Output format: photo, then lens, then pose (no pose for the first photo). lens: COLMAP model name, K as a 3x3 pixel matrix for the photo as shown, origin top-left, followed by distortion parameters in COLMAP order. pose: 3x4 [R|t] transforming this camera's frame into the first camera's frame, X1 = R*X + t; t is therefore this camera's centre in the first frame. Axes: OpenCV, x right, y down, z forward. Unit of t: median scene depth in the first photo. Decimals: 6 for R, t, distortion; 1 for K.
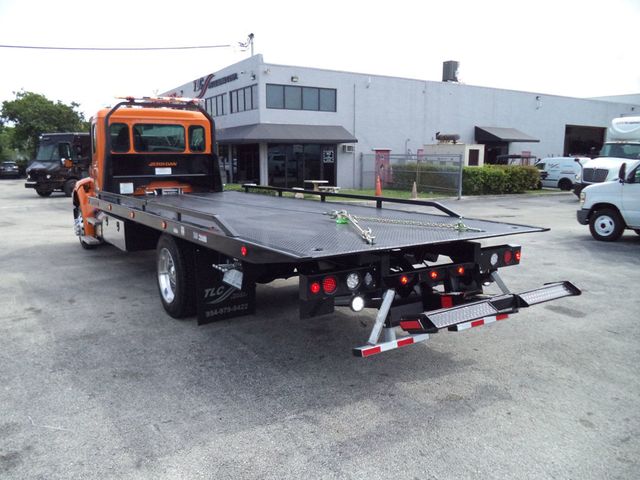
lens RADIAL K [[522.6, 0, 324.6], [0, 522.6, 232.8], [0, 0, 1]] dist [-0.027043, -0.002227]
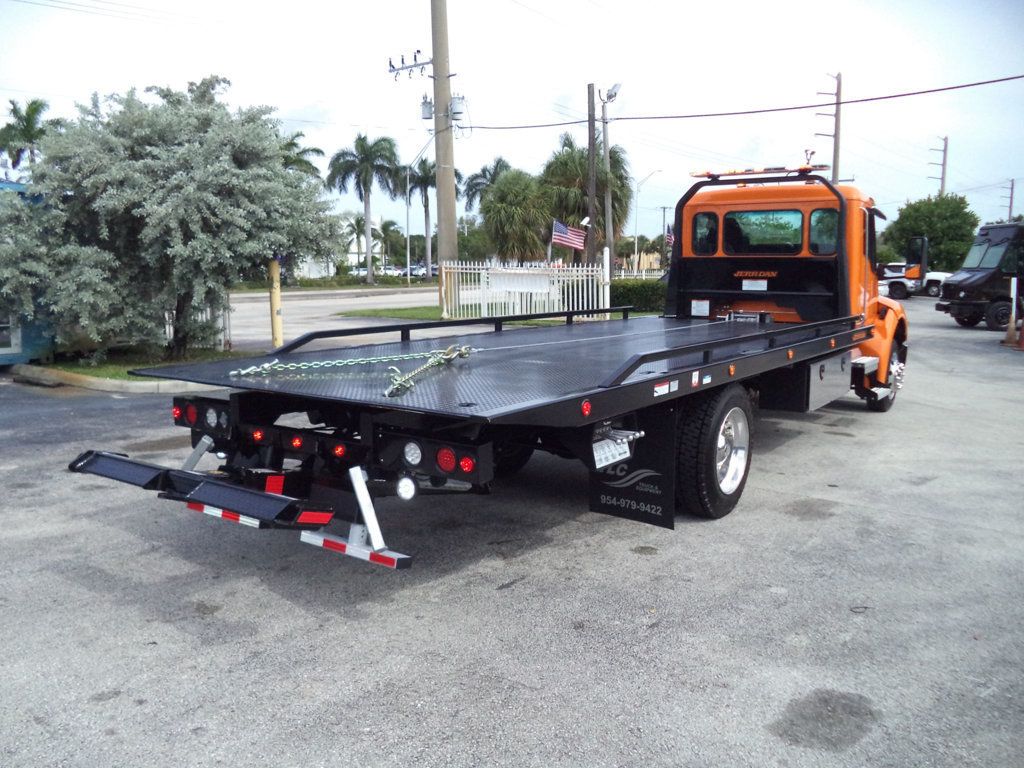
lens RADIAL K [[836.1, 0, 519.0], [0, 836.1, 377.5], [0, 0, 1]] dist [-0.027043, -0.002227]
pose [[0.354068, 0.128737, -0.926317, 0.213498], [-0.135811, 0.987059, 0.085267, -0.021655], [0.925306, 0.095613, 0.366970, 0.145929]]
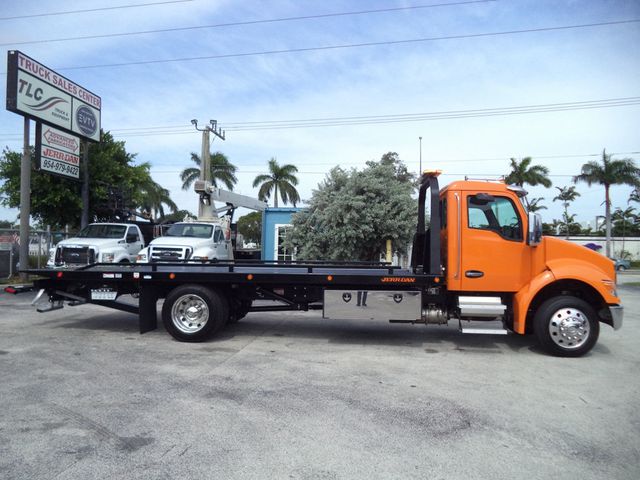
lens RADIAL K [[522.6, 0, 316.8], [0, 522.6, 243.1], [0, 0, 1]] dist [-0.027043, -0.002227]
pose [[-0.619614, -0.009902, -0.784844, 0.237706], [-0.126862, 0.988037, 0.087689, -0.076225], [0.774587, 0.153900, -0.613457, 0.564185]]
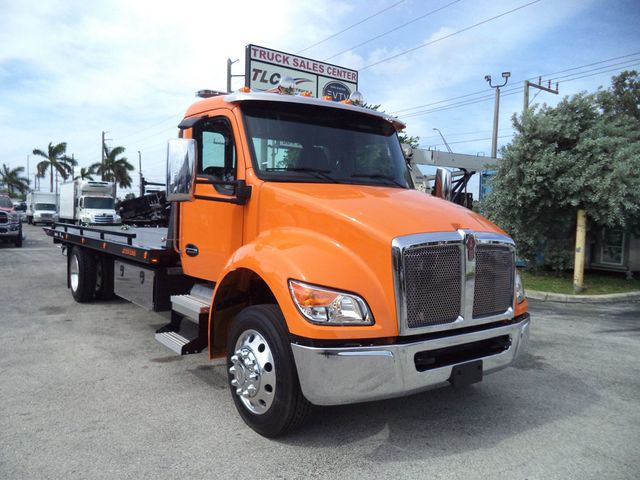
lens RADIAL K [[522.6, 0, 308.5], [0, 522.6, 248.2], [0, 0, 1]] dist [-0.027043, -0.002227]
pose [[-0.998756, -0.029002, -0.040559, -0.132593], [-0.036987, 0.976443, 0.212581, -0.086131], [0.033439, 0.213816, -0.976301, 0.646702]]
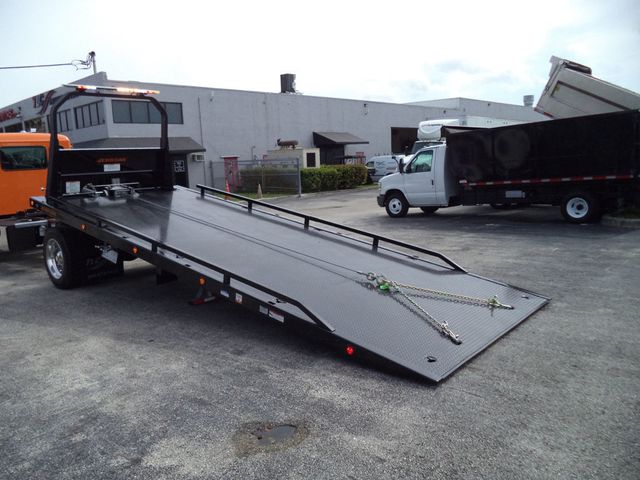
lens RADIAL K [[522.6, 0, 325.8], [0, 522.6, 234.9], [0, 0, 1]] dist [-0.027043, -0.002227]
pose [[0.961807, -0.086254, 0.259783, 0.007395], [0.088235, 0.996091, 0.004047, 0.018307], [-0.259117, 0.019030, 0.965658, -0.115468]]
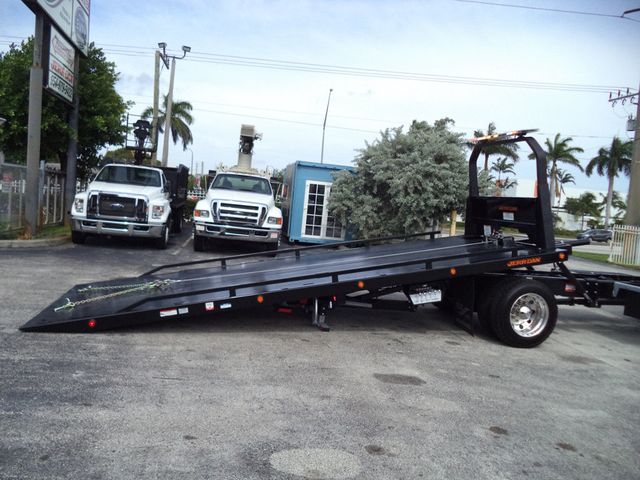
lens RADIAL K [[522.6, 0, 319.3], [0, 522.6, 235.6], [0, 0, 1]] dist [-0.027043, -0.002227]
pose [[-0.357050, 0.038664, -0.933285, 0.334099], [-0.219013, 0.967826, 0.123884, -0.043237], [0.908047, 0.248634, -0.337094, 0.274848]]
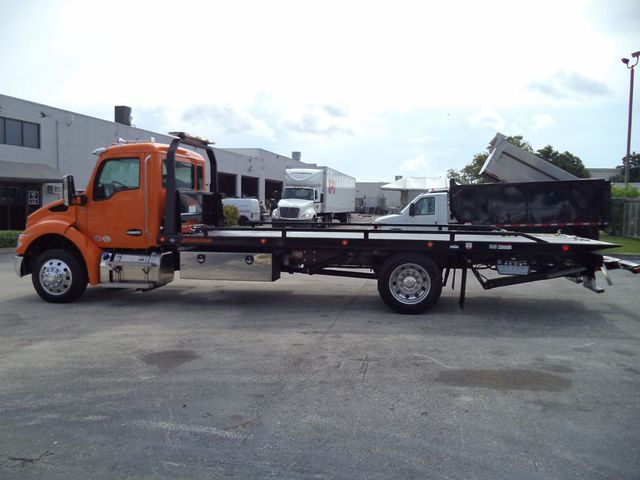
lens RADIAL K [[522.6, 0, 309.2], [0, 522.6, 244.6], [0, 0, 1]] dist [-0.027043, -0.002227]
pose [[0.703464, -0.055062, 0.708595, -0.337648], [0.095569, 0.995268, -0.017539, -0.004921], [-0.704276, 0.080058, 0.705398, 0.051127]]
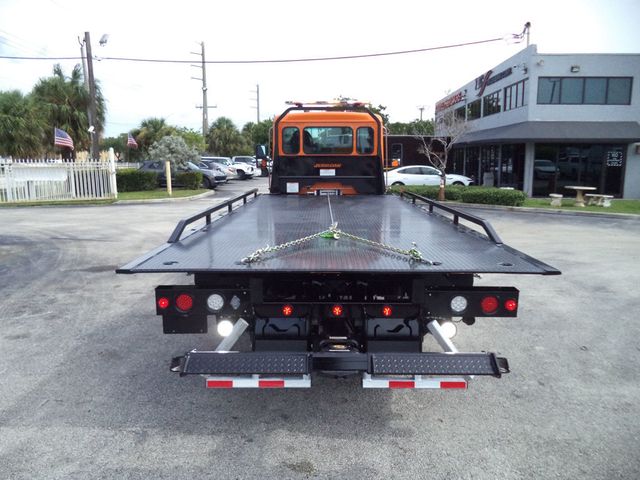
lens RADIAL K [[522.6, 0, 320.4], [0, 522.6, 238.8], [0, 0, 1]] dist [-0.027043, -0.002227]
pose [[0.825204, 0.087582, -0.558004, 0.105186], [-0.081334, 0.996035, 0.036053, -0.009451], [0.558949, 0.015634, 0.829055, 0.054165]]
